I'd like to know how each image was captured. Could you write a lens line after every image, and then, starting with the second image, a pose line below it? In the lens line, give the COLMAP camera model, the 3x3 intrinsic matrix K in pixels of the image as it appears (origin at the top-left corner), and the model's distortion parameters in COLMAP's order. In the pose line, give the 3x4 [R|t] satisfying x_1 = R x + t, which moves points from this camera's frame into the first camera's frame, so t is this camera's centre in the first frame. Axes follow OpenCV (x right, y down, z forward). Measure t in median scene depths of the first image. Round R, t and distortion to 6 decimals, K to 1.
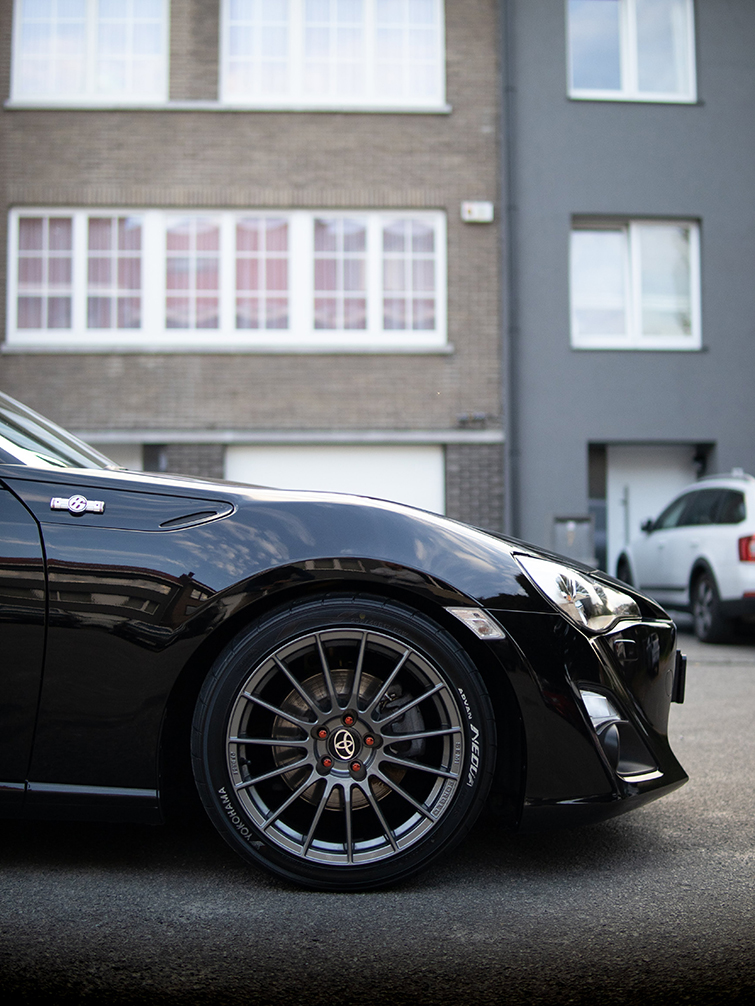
lens RADIAL K [[1596.1, 0, 377.5], [0, 1596.1, 503.0], [0, 0, 1]] dist [-0.178782, -0.215824]
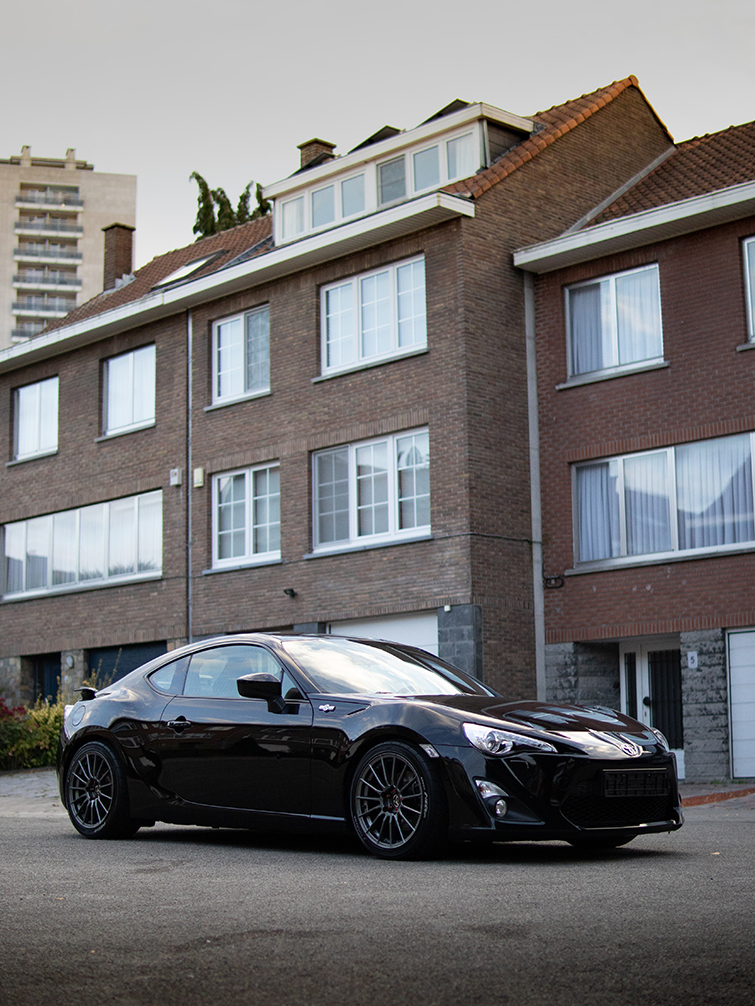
lens RADIAL K [[1653.0, 0, 377.5], [0, 1653.0, 503.0], [0, 0, 1]] dist [-0.192522, -0.068887]
pose [[0.652205, -0.128581, -0.747058, 1.953459], [0.021149, 0.988212, -0.151624, 0.081687], [0.757748, 0.083091, 0.647236, -0.724359]]
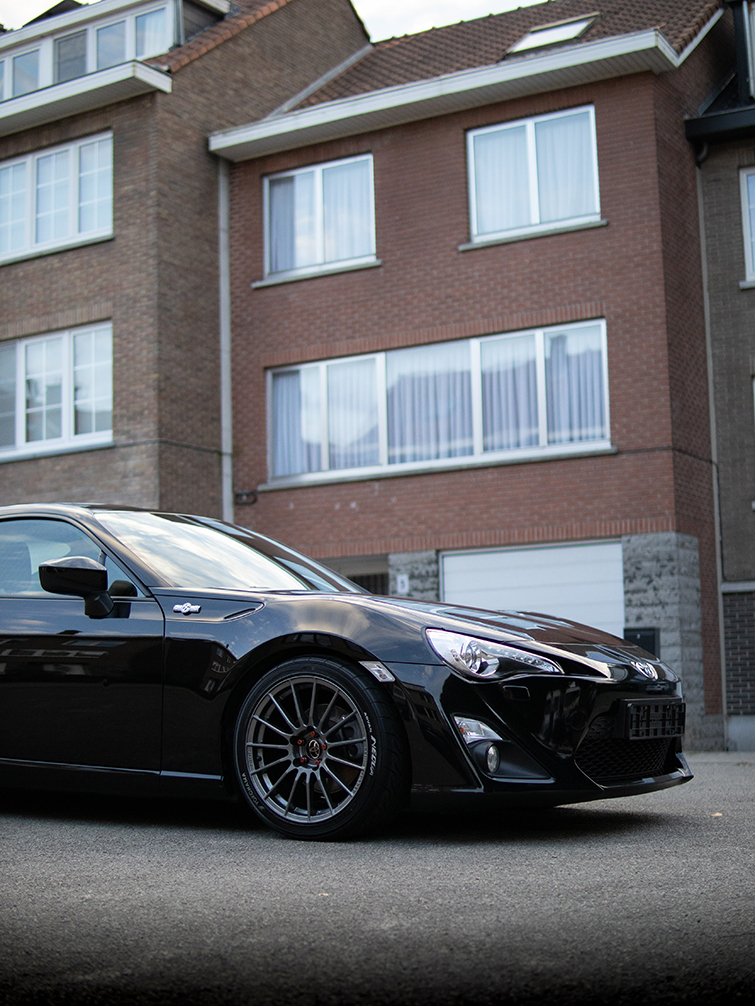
lens RADIAL K [[1596.1, 0, 377.5], [0, 1596.1, 503.0], [0, 0, 1]] dist [-0.178782, -0.215824]
pose [[0.820211, -0.086407, -0.565498, 0.970957], [0.028165, 0.993428, -0.110943, 0.085602], [0.571367, 0.075070, 0.817254, -0.295632]]
